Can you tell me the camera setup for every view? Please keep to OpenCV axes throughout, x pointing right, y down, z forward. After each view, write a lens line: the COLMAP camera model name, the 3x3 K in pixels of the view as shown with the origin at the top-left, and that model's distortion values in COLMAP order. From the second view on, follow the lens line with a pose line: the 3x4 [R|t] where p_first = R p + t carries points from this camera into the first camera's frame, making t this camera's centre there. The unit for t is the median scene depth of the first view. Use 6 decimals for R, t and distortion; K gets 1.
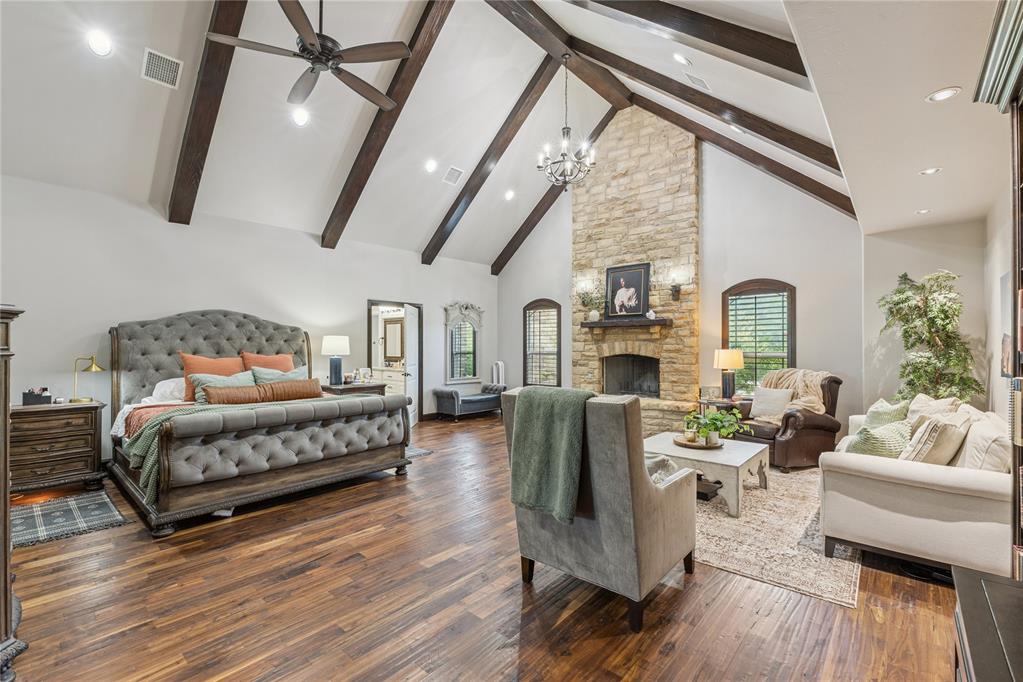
lens RADIAL K [[446.8, 0, 510.7], [0, 446.8, 345.3], [0, 0, 1]] dist [0.000401, -0.000126]
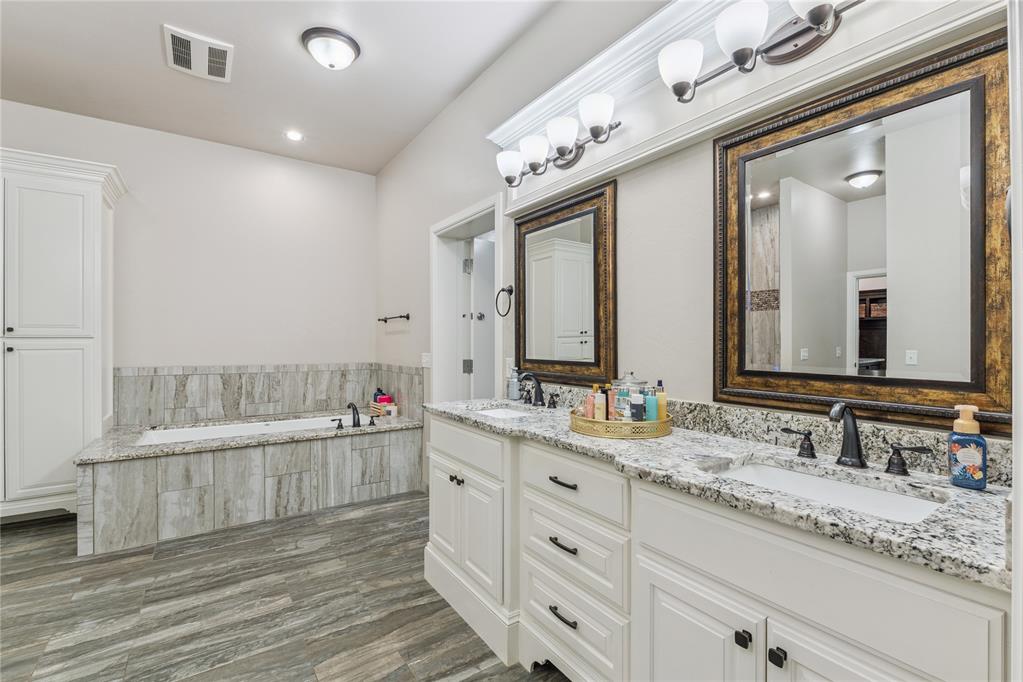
lens RADIAL K [[446.8, 0, 512.1], [0, 446.8, 343.7], [0, 0, 1]] dist [0.000401, -0.000126]
pose [[0.971124, -0.003491, -0.238551, -0.226733], [0.004090, 0.999990, 0.002016, 0.015463], [0.238541, -0.002934, 0.971128, 0.757355]]
